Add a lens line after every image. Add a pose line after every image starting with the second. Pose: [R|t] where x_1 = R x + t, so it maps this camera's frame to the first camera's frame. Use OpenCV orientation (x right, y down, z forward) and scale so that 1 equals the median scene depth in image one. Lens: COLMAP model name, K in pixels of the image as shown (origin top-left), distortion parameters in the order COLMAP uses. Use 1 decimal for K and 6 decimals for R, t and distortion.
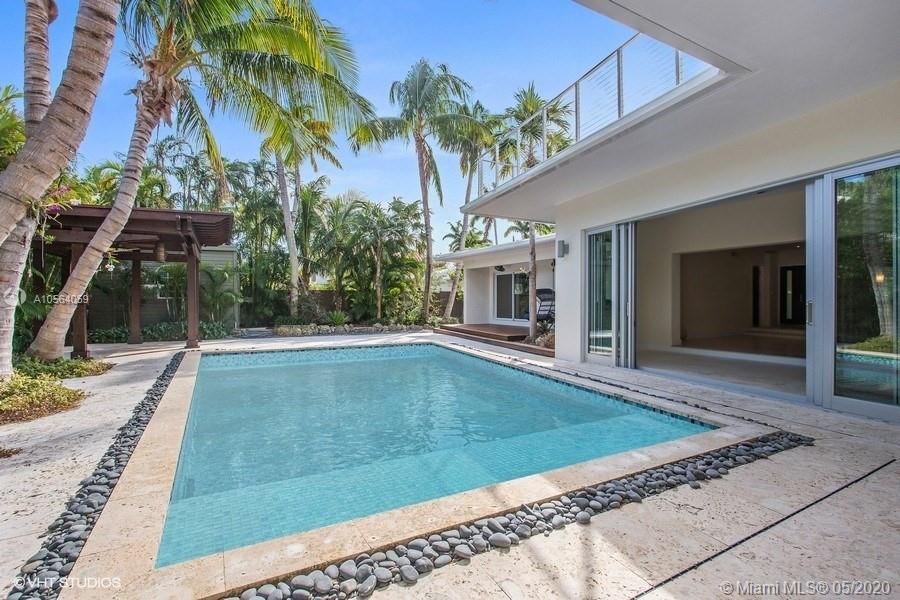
lens RADIAL K [[426.5, 0, 427.2], [0, 426.5, 288.4], [0, 0, 1]] dist [-0.000202, 0.000274]
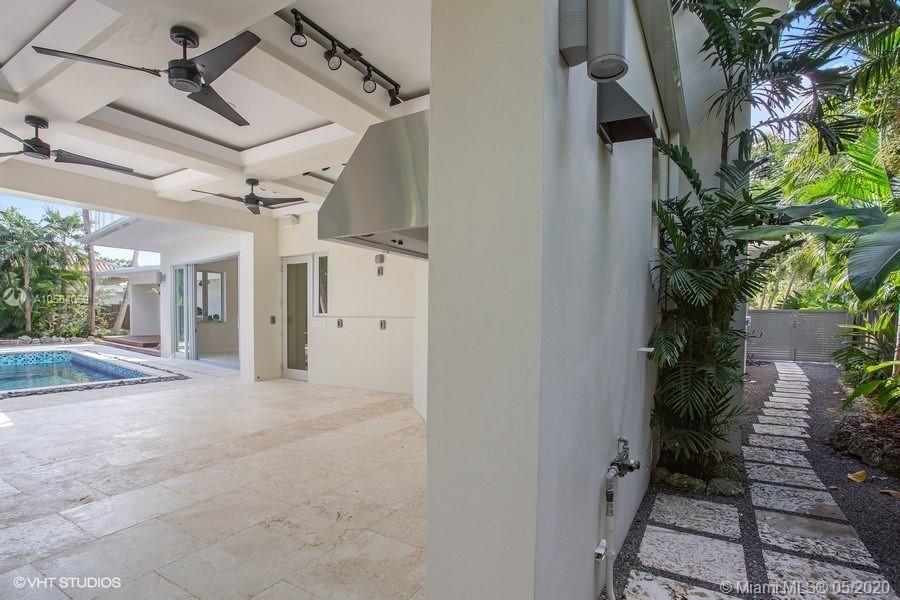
lens RADIAL K [[445.5, 0, 449.7], [0, 445.5, 320.4], [0, 0, 1]] dist [-0.001384, -0.000061]
pose [[0.861850, 0.010230, 0.507061, 0.200510], [-0.029465, 0.999118, 0.029924, -0.011504], [-0.506307, -0.040731, 0.861391, -0.356659]]
